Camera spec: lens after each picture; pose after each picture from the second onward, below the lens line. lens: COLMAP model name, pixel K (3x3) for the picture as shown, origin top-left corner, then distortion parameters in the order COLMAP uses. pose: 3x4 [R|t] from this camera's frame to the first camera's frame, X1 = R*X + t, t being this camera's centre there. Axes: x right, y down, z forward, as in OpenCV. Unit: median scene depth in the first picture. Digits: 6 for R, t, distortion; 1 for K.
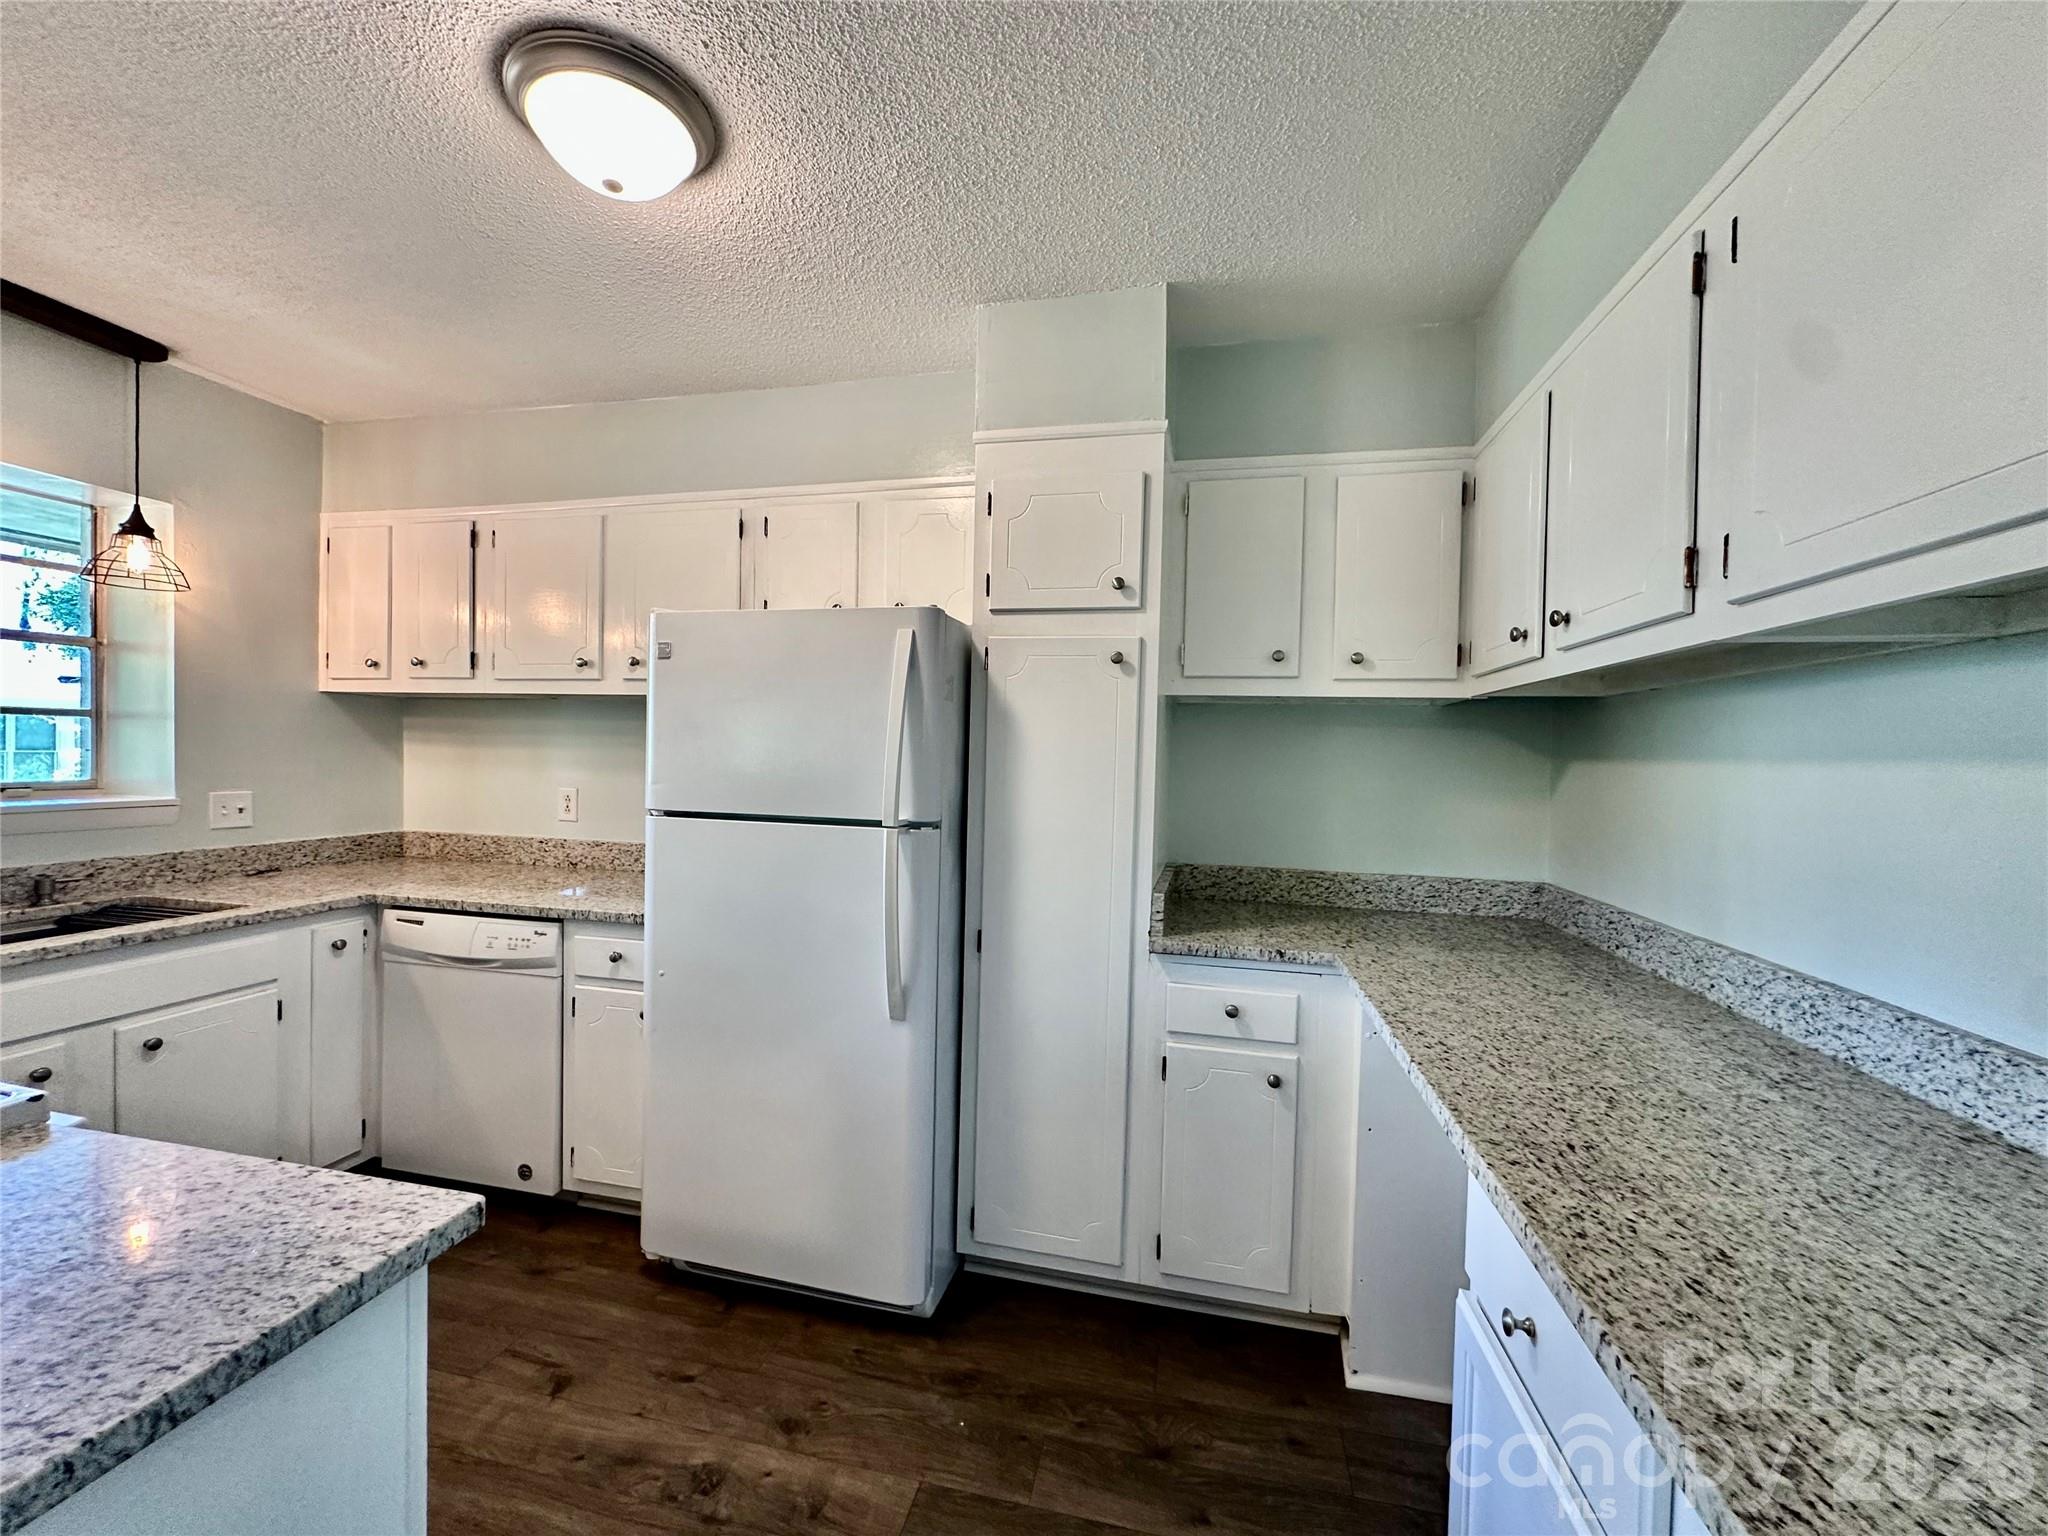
lens RADIAL K [[815.2, 0, 1017.3], [0, 815.2, 770.8], [0, 0, 1]] dist [-0.005929, 0.000753]
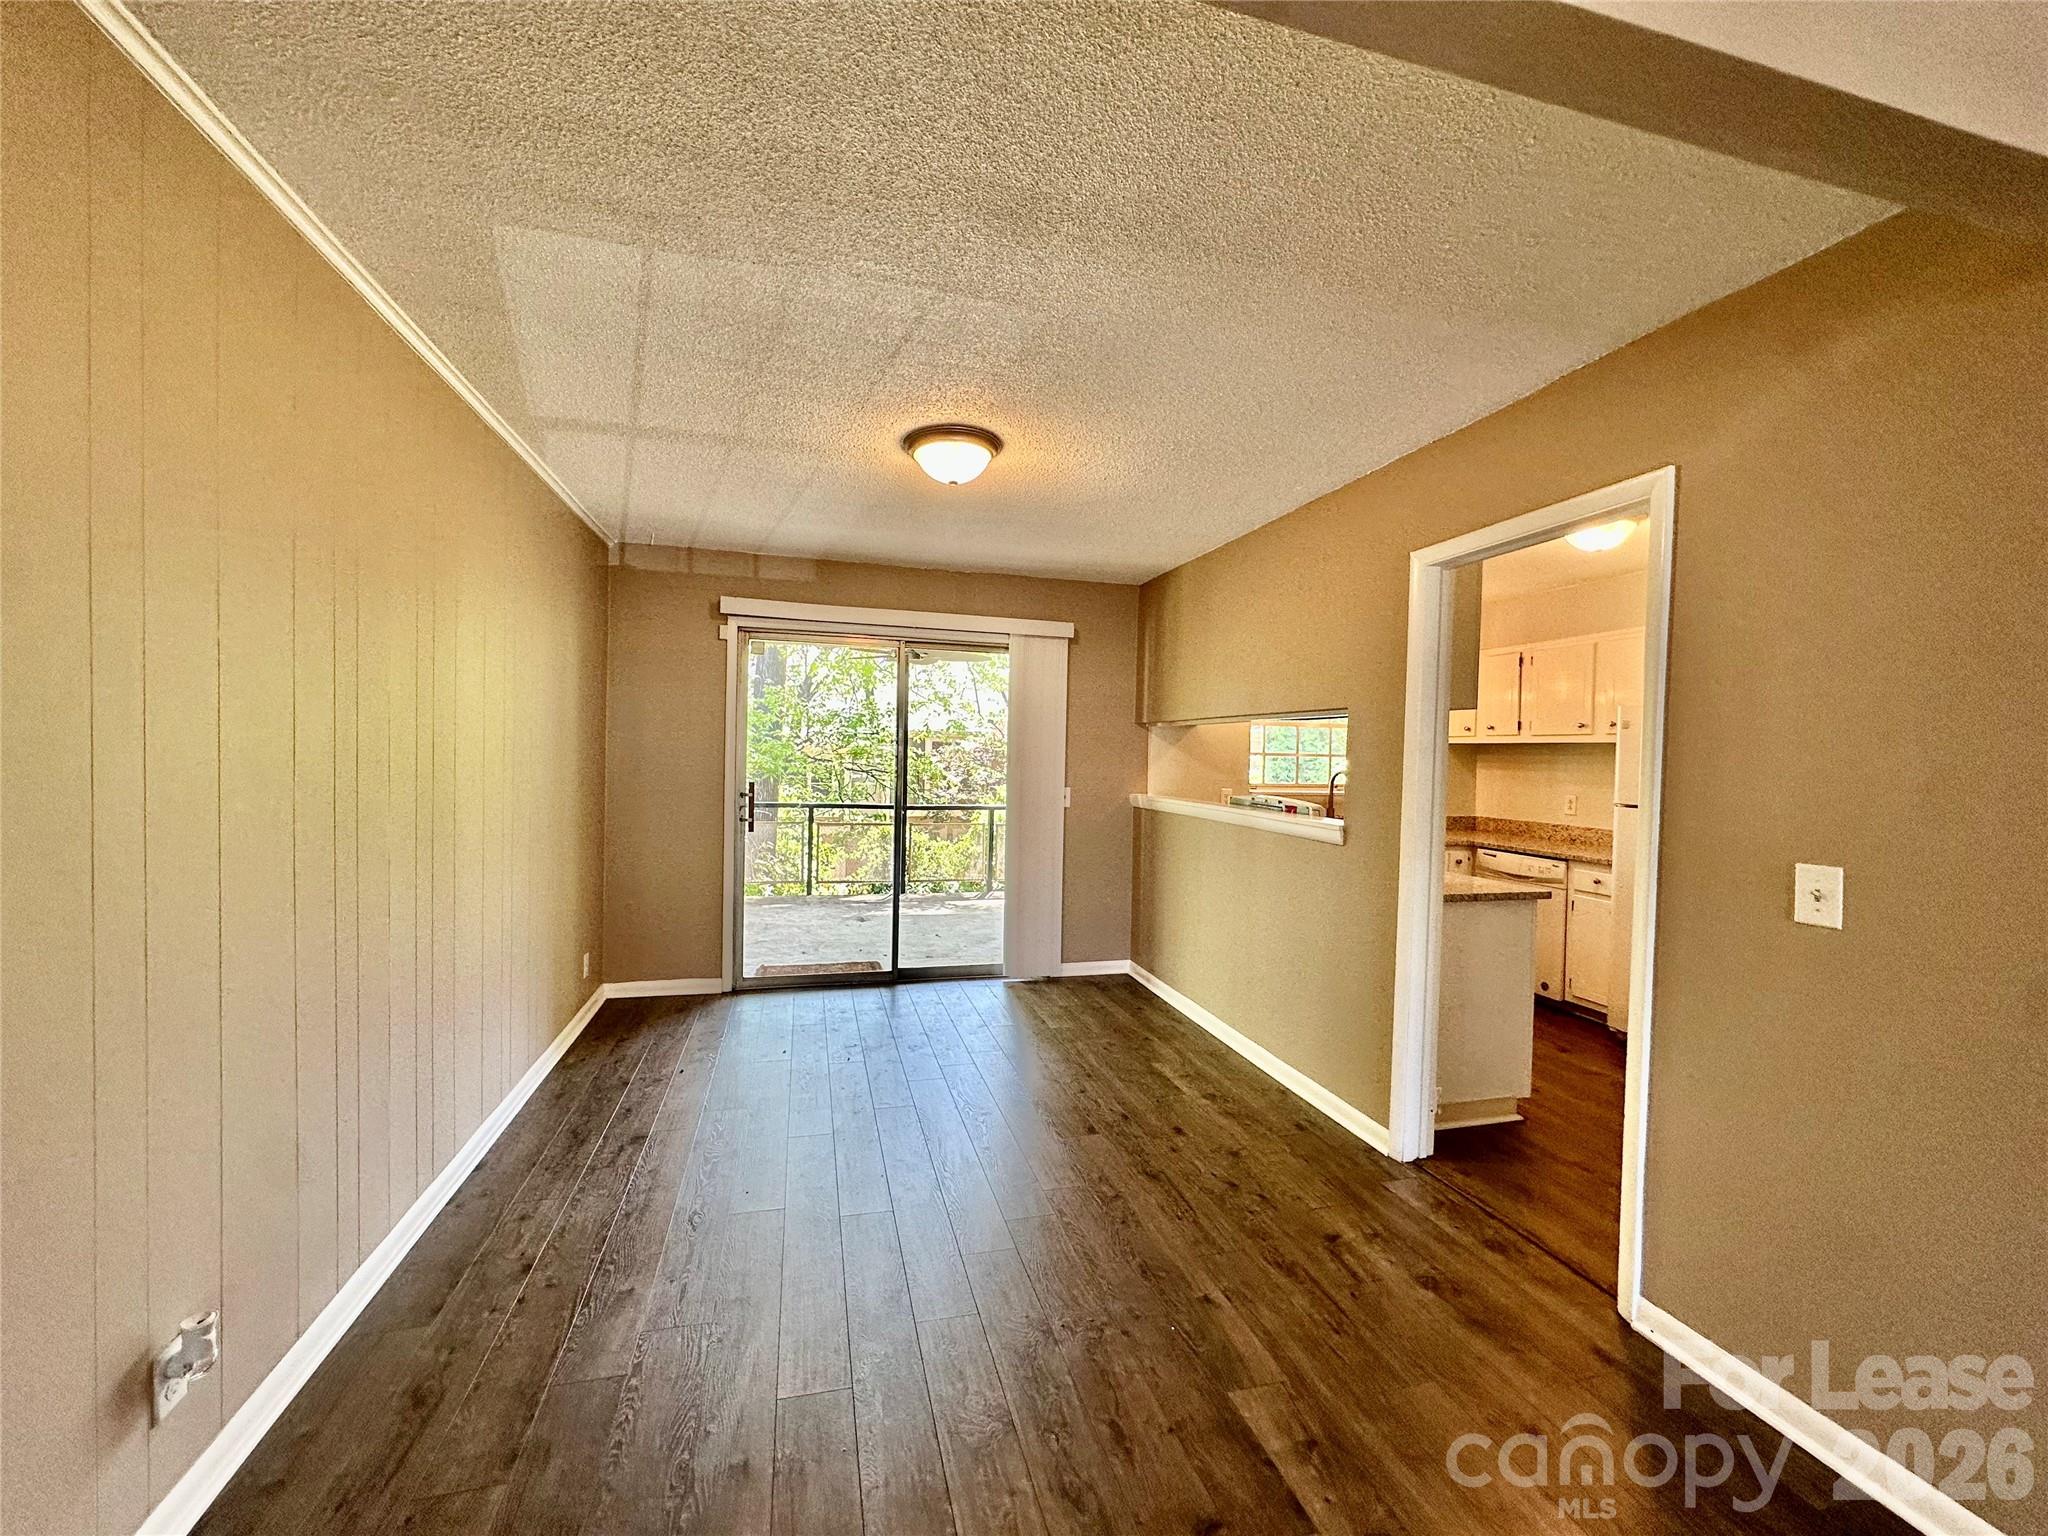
lens RADIAL K [[815.2, 0, 1018.7], [0, 815.2, 765.0], [0, 0, 1]] dist [-0.005929, 0.000753]
pose [[0.457136, -0.000301, -0.889397, 0.573495], [-0.029830, 0.999432, -0.015671, 0.024873], [0.888897, 0.033694, 0.456867, -1.068359]]
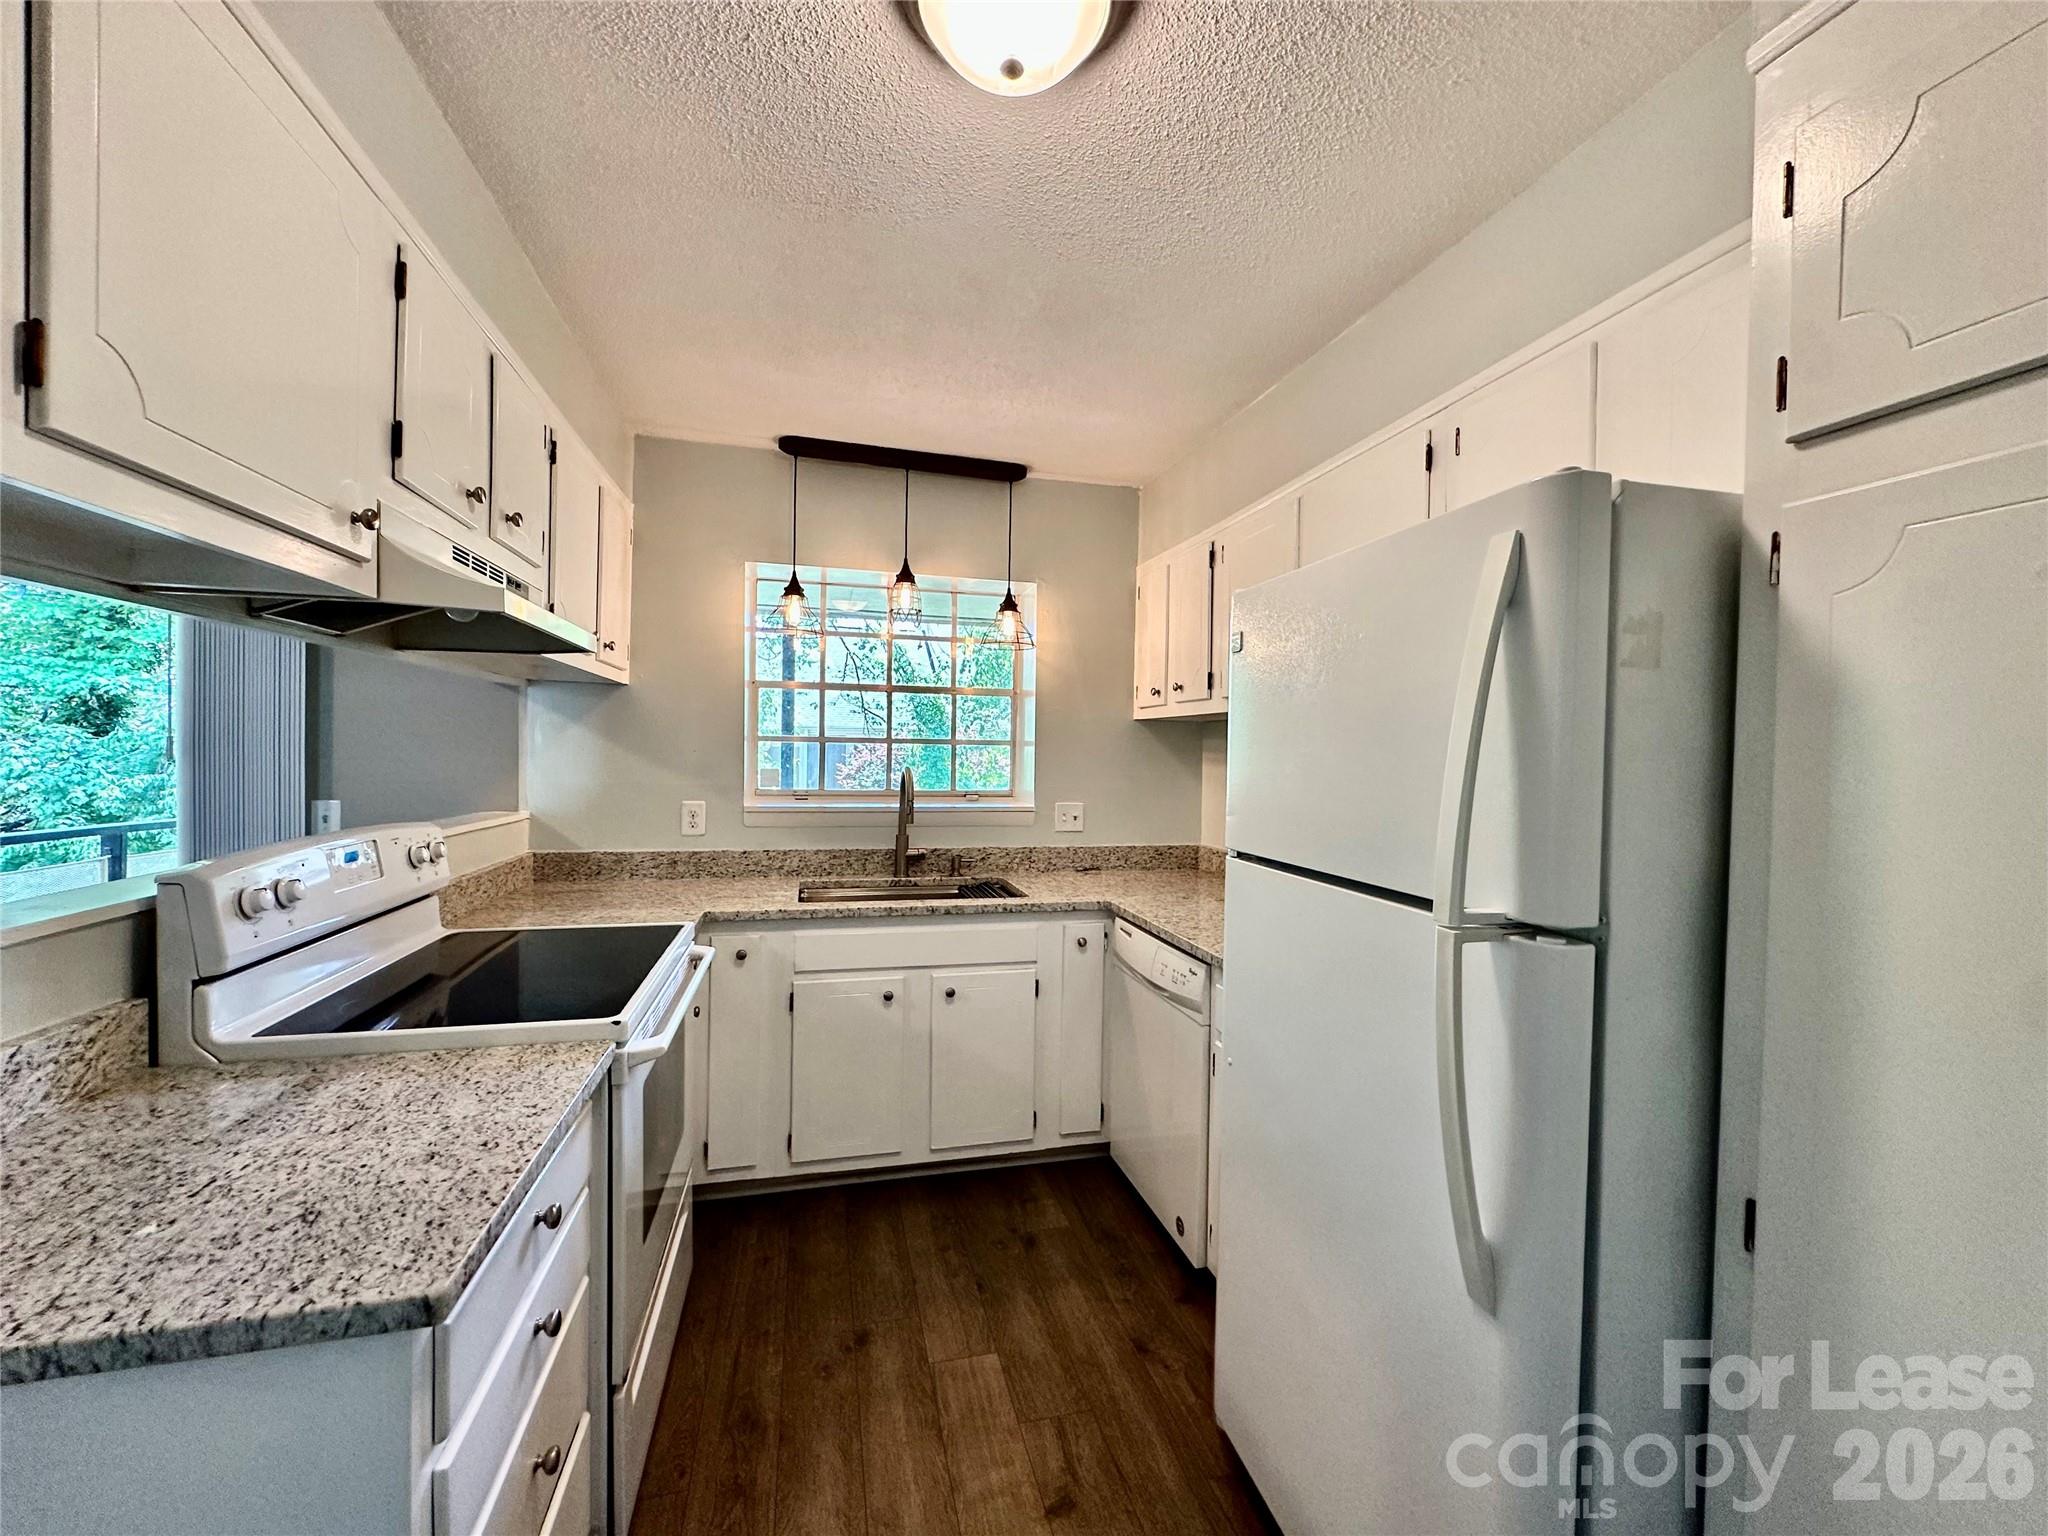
lens RADIAL K [[815.2, 0, 1022.8], [0, 815.2, 768.3], [0, 0, 1]] dist [-0.005929, 0.000753]
pose [[0.459139, 0.002028, -0.888362, 0.135465], [-0.027440, 0.999553, -0.011900, -0.011718], [0.887941, 0.029840, 0.458989, 0.403032]]
